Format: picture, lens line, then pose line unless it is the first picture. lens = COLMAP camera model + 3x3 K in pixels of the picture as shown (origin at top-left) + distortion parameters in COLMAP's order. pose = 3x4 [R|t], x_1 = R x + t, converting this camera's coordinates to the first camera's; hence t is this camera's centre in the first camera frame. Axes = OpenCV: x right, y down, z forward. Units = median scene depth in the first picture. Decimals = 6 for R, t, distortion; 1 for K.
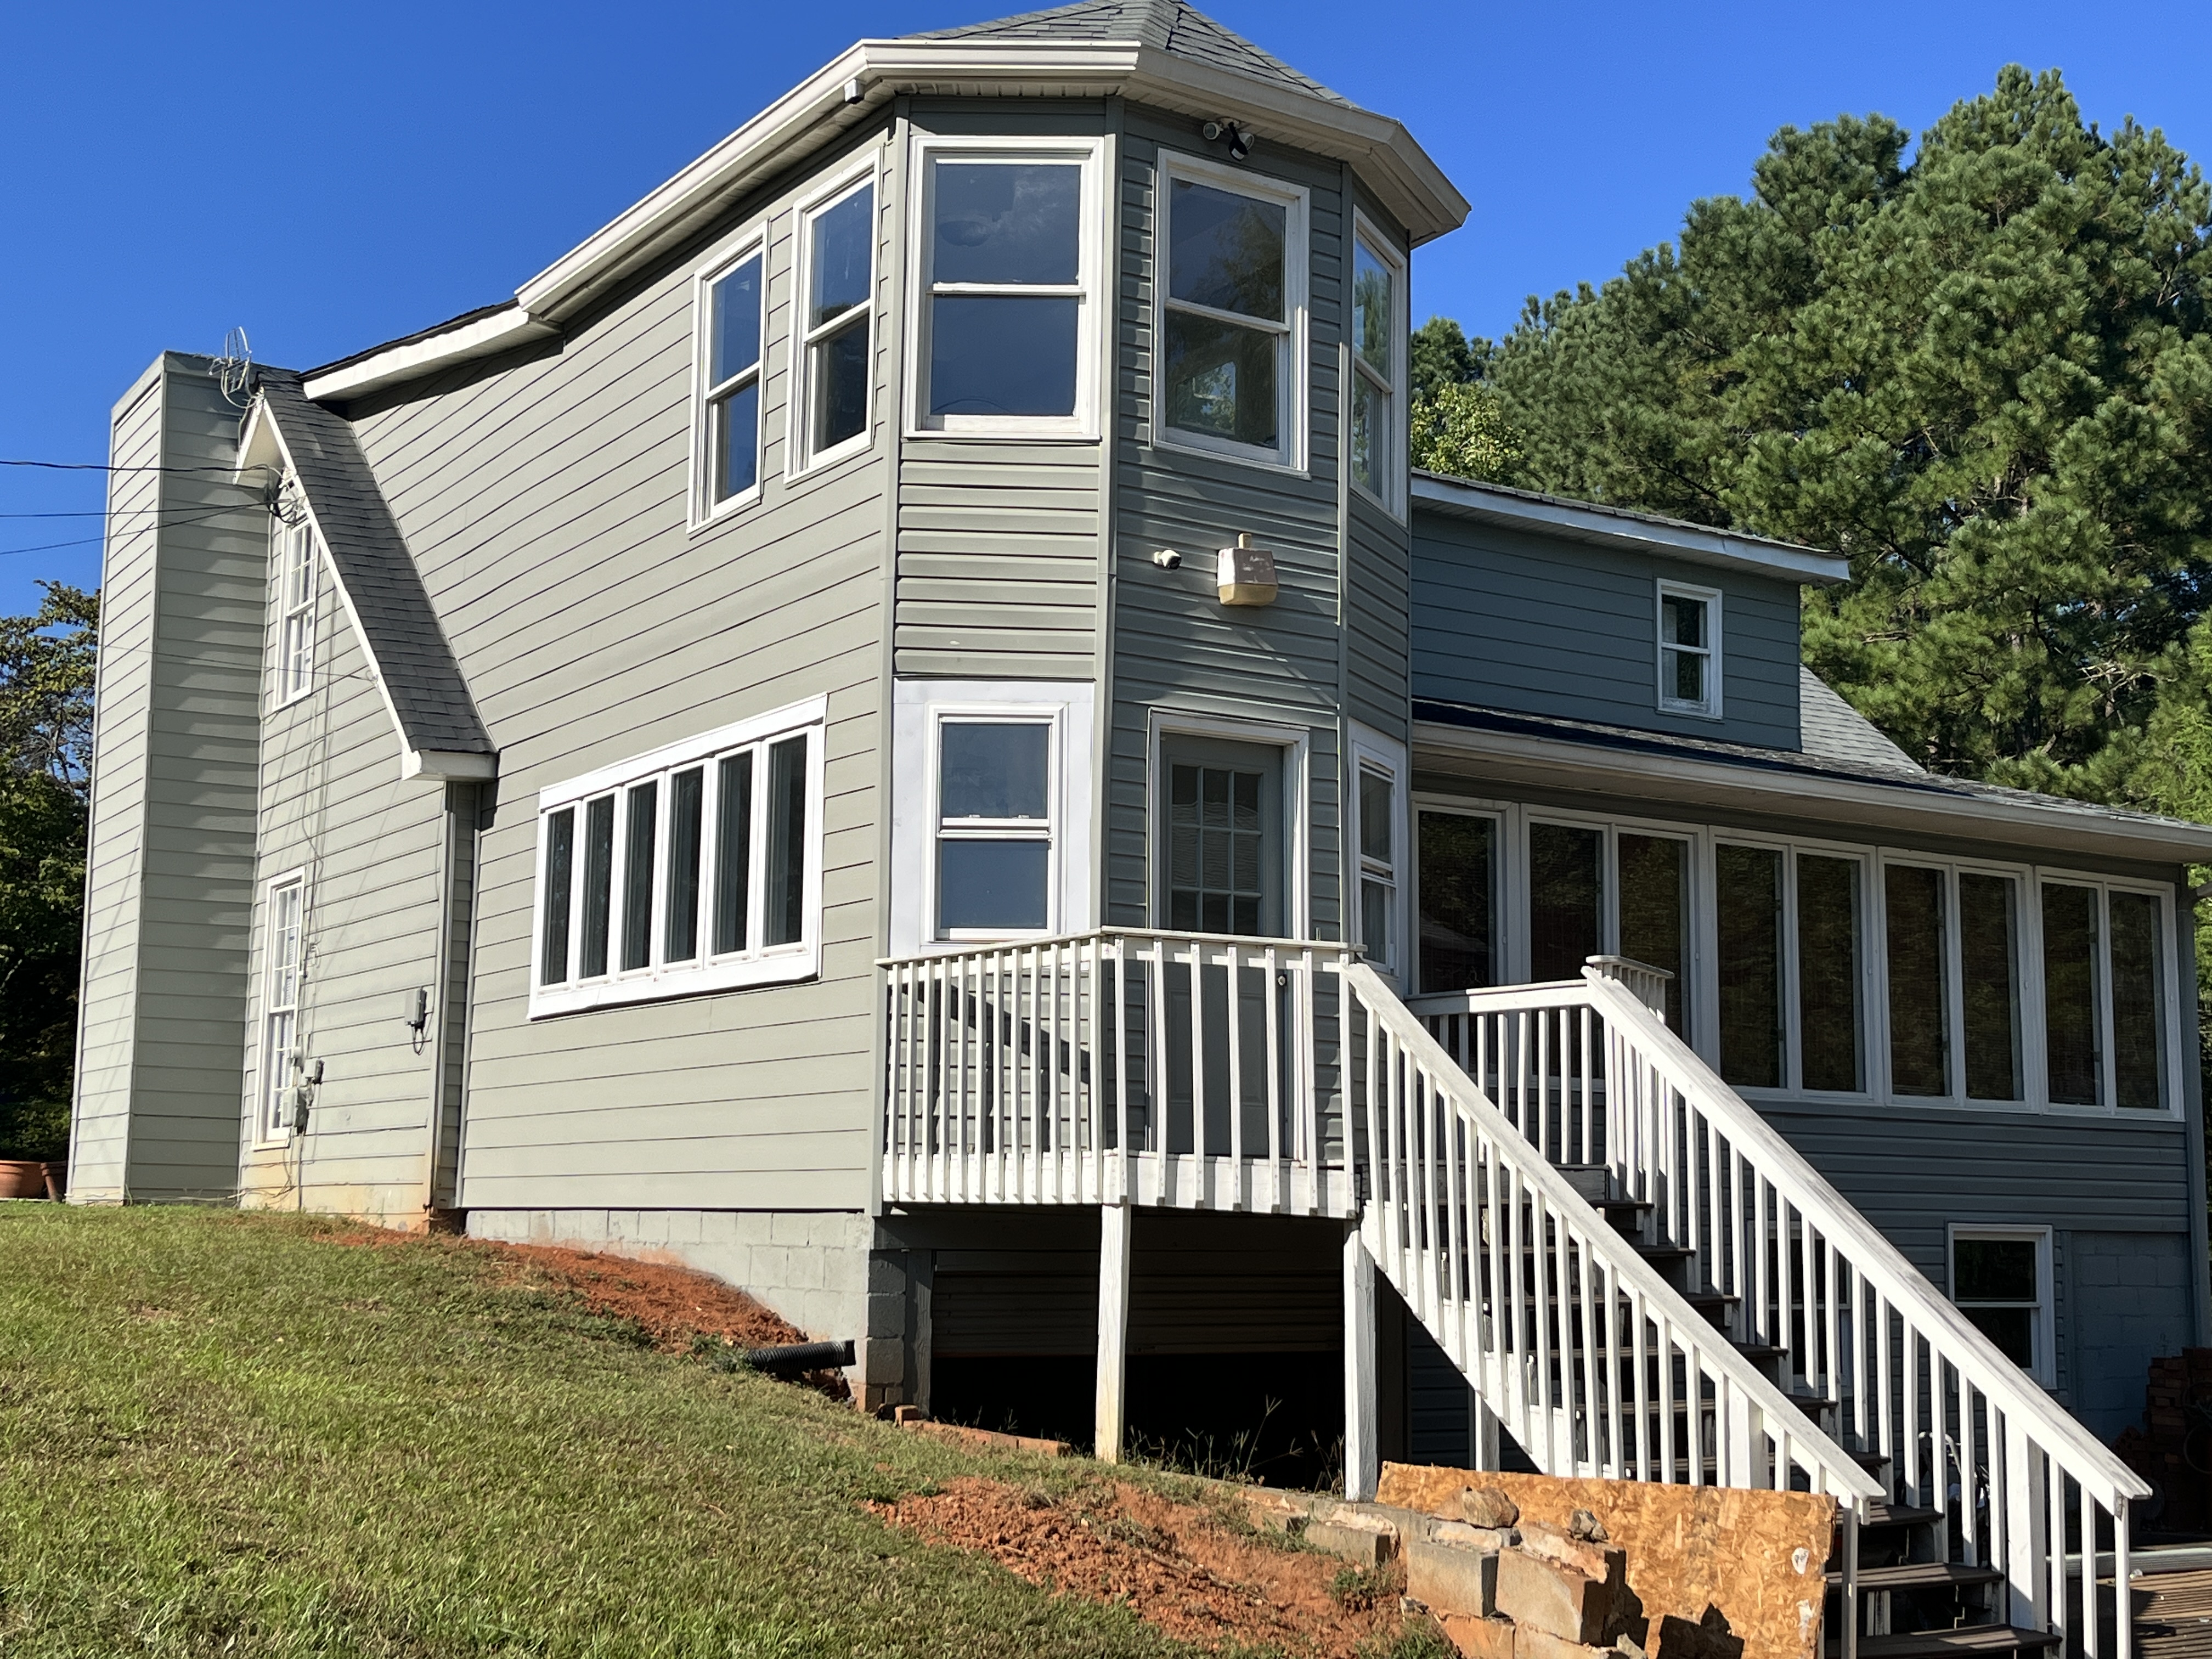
lens RADIAL K [[2731.4, 0, 1106.0], [0, 2731.4, 829.5], [0, 0, 1]] dist [0.167484, -0.684435]
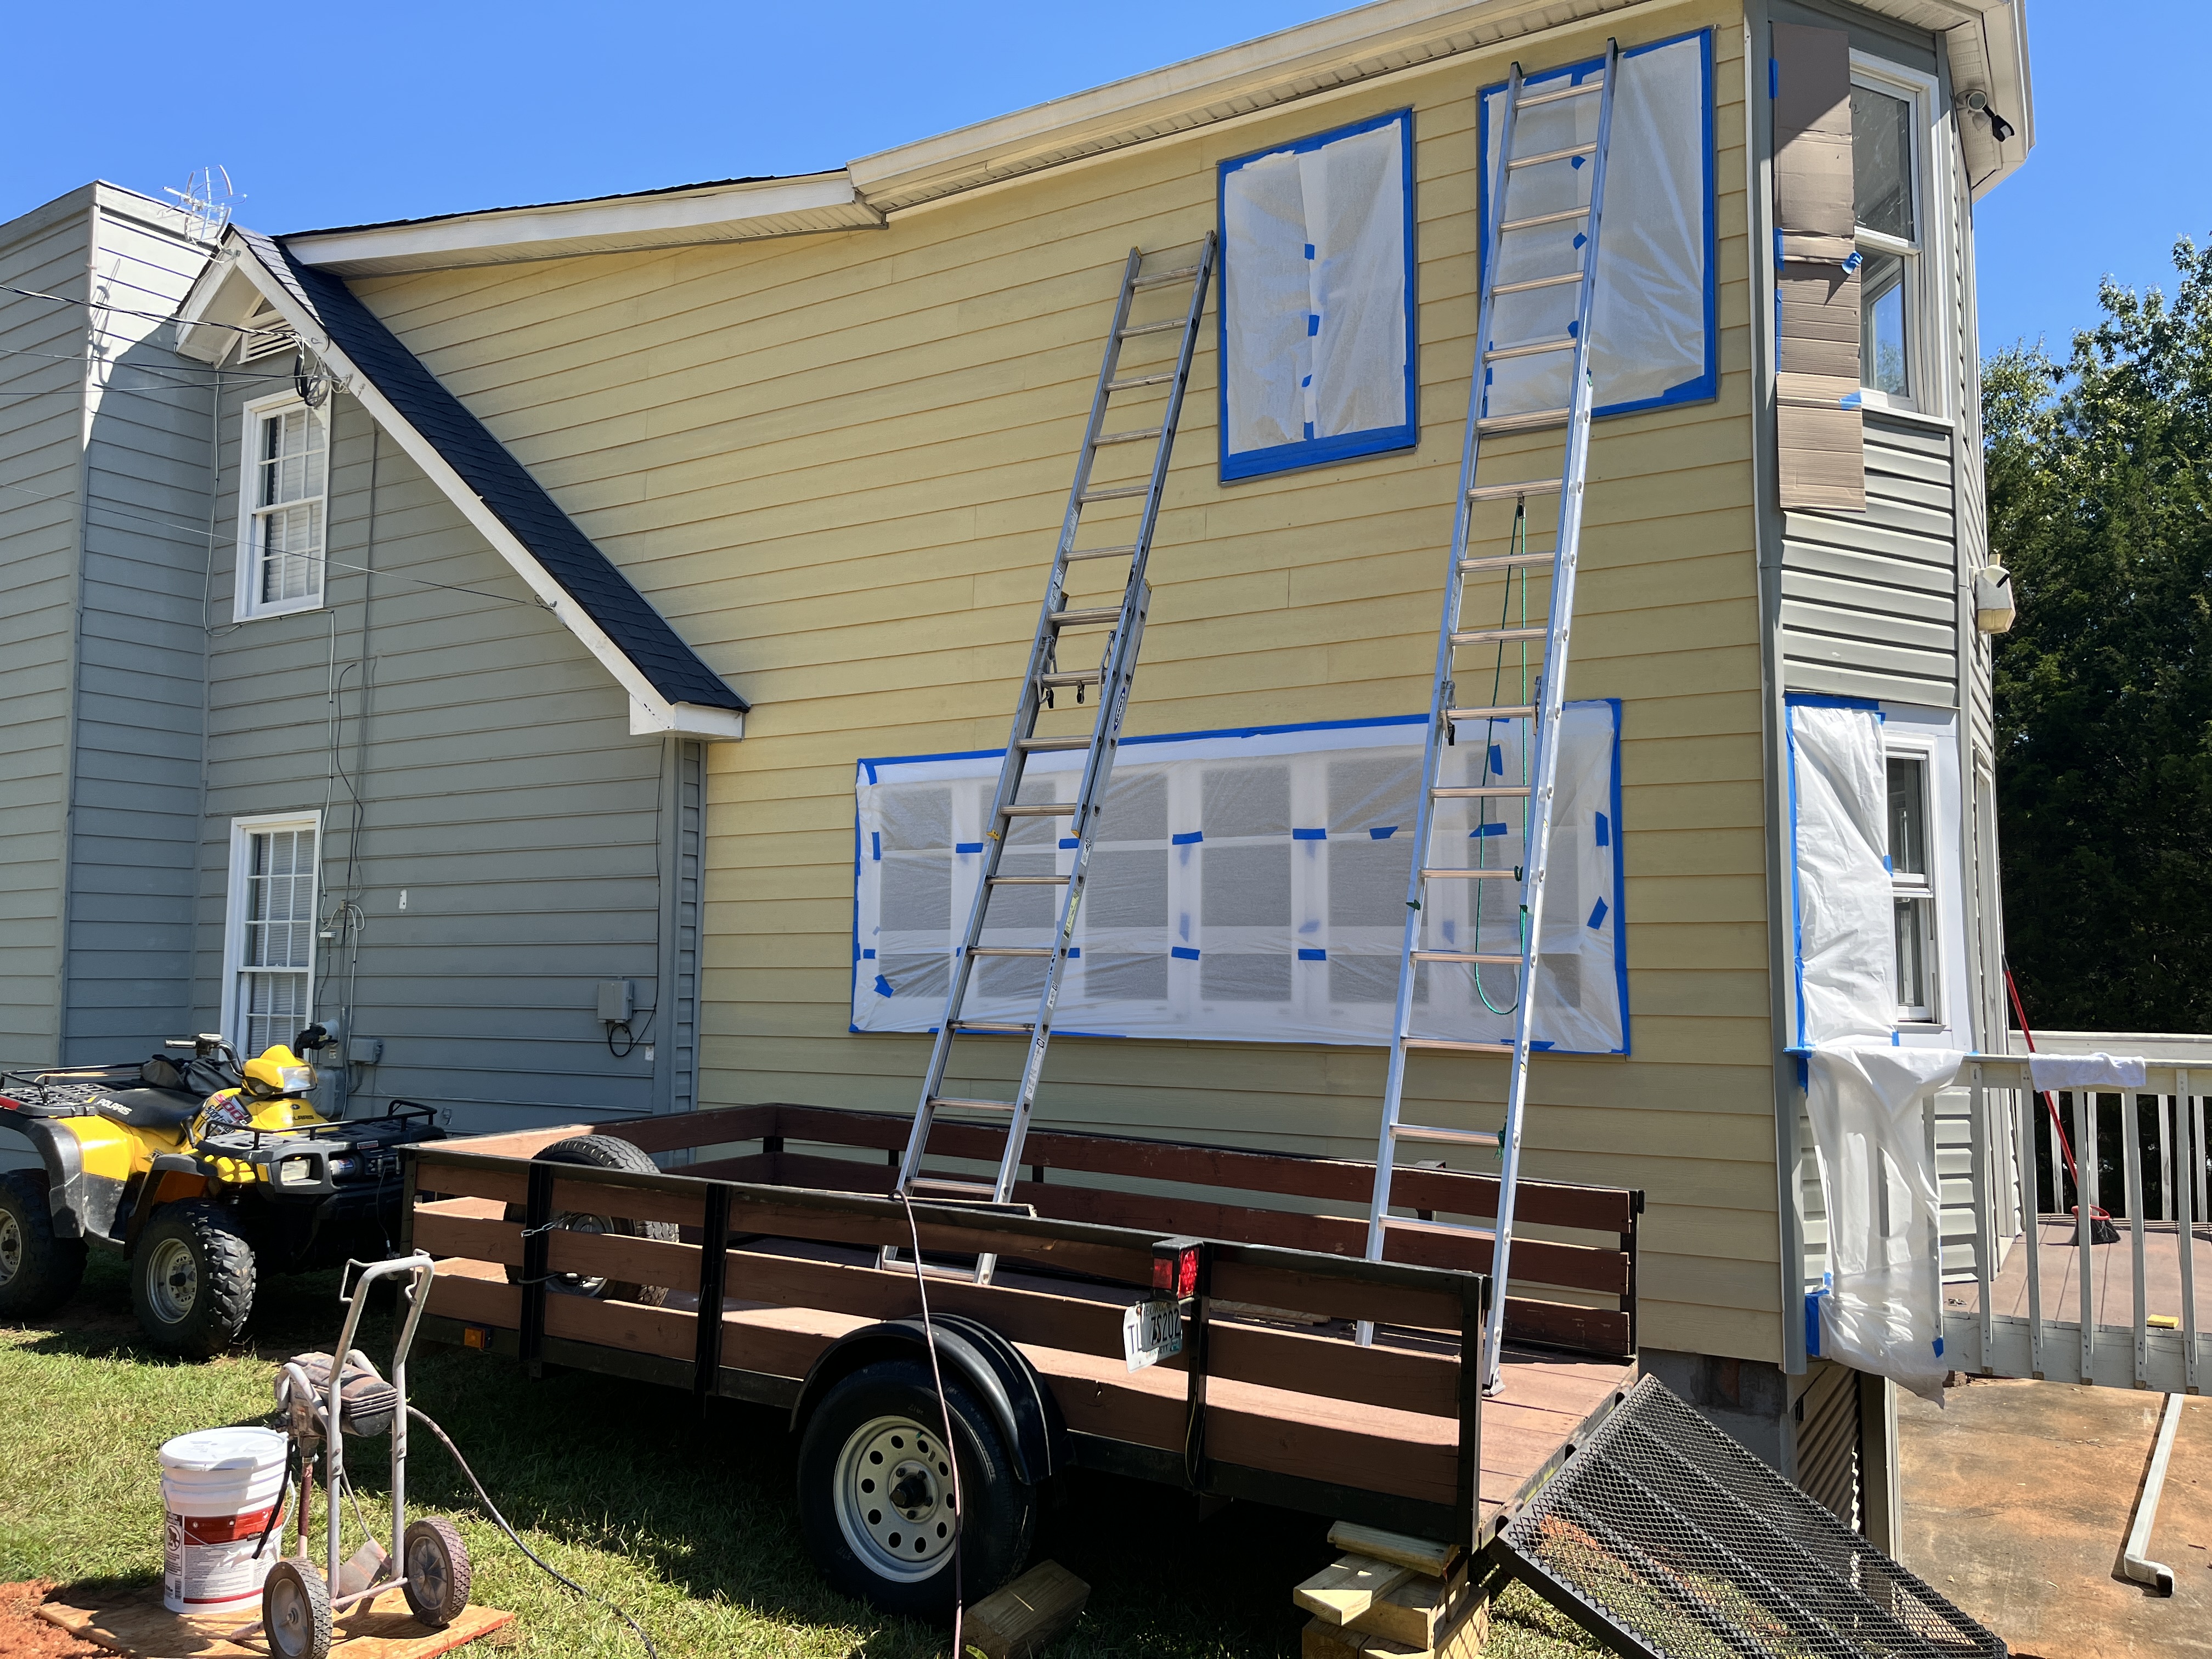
lens RADIAL K [[1690.5, 0, 1100.5], [0, 1690.5, 828.9], [0, 0, 1]] dist [0.069719, -0.108220]
pose [[0.896930, 0.030802, 0.441099, -0.423886], [-0.054998, 0.997596, 0.042171, -0.022933], [-0.438739, -0.062084, 0.896467, 0.567912]]
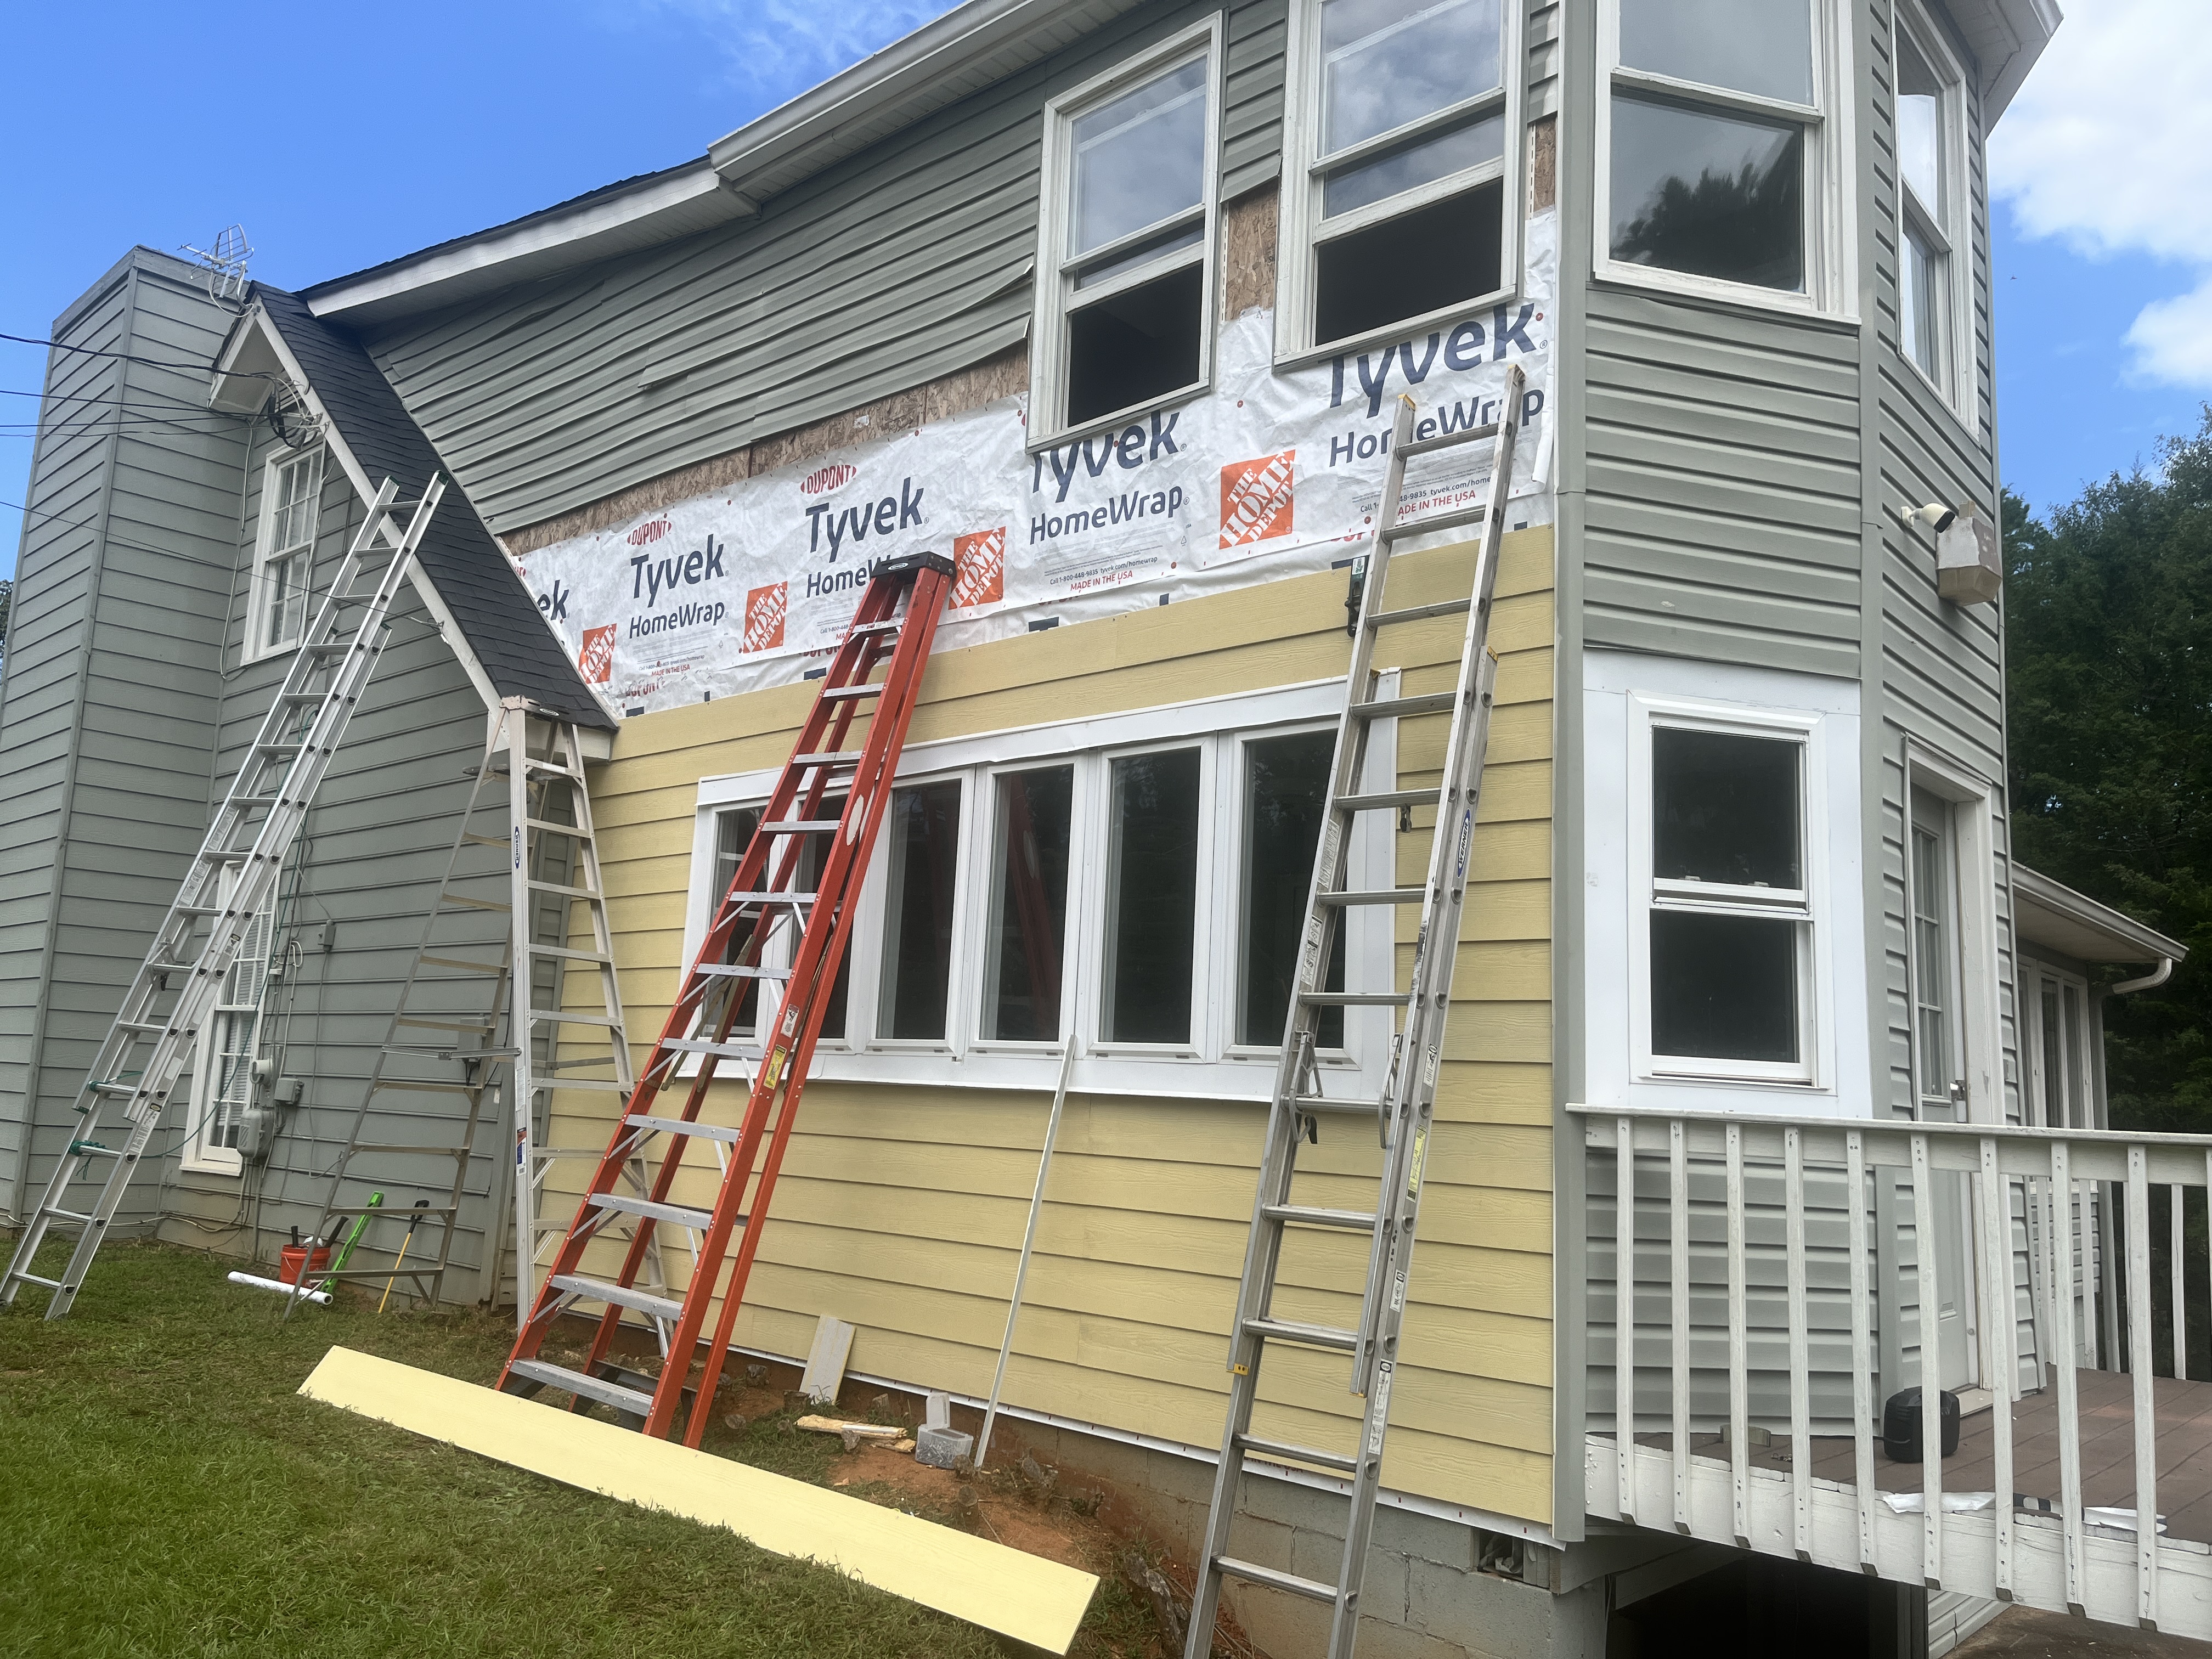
lens RADIAL K [[1690.5, 0, 1100.5], [0, 1690.5, 828.9], [0, 0, 1]] dist [0.069719, -0.108220]
pose [[0.963727, 0.072513, 0.256849, -0.251242], [-0.069695, 0.997366, -0.020074, 0.001103], [-0.257628, 0.001445, 0.966243, 0.579577]]
